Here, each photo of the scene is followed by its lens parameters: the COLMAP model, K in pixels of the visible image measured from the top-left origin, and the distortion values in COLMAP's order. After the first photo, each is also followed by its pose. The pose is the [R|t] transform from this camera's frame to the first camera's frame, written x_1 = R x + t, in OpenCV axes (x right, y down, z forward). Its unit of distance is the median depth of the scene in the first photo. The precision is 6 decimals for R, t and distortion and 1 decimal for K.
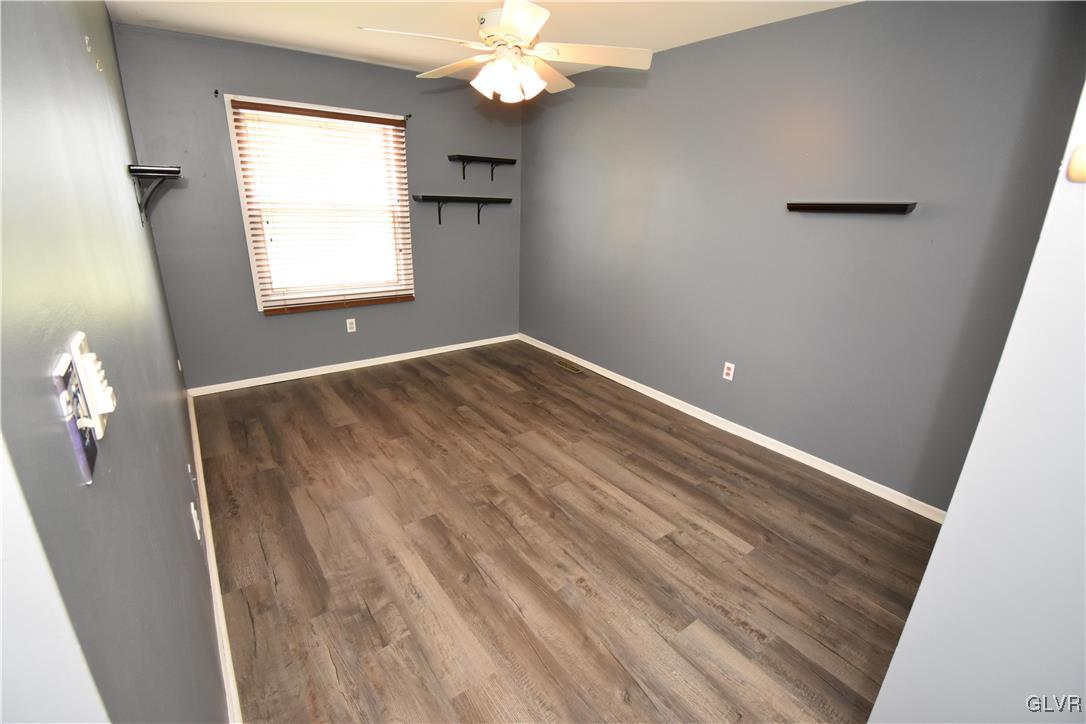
lens RADIAL K [[490.6, 0, 544.8], [0, 490.6, 360.6], [0, 0, 1]] dist [0.000639, -0.001259]
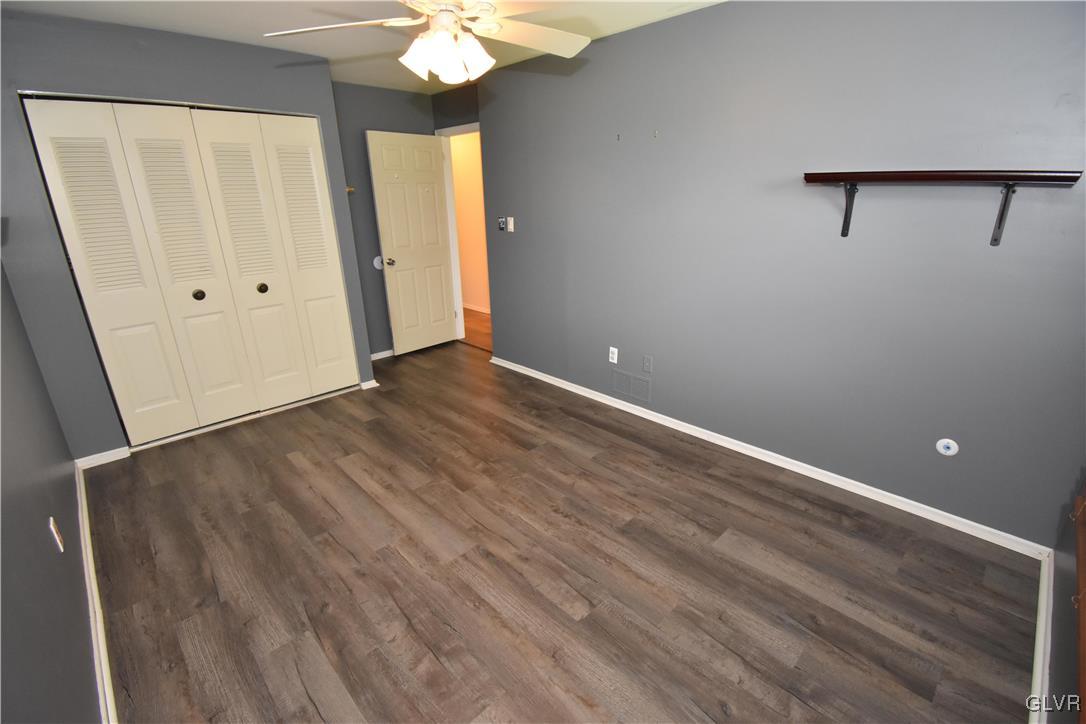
lens RADIAL K [[490.6, 0, 541.0], [0, 490.6, 360.3], [0, 0, 1]] dist [0.000639, -0.001259]
pose [[-0.992323, 0.025651, -0.120985, -0.090664], [-0.052766, 0.796940, 0.601749, -0.537451], [0.111853, 0.603514, -0.789468, 1.576853]]
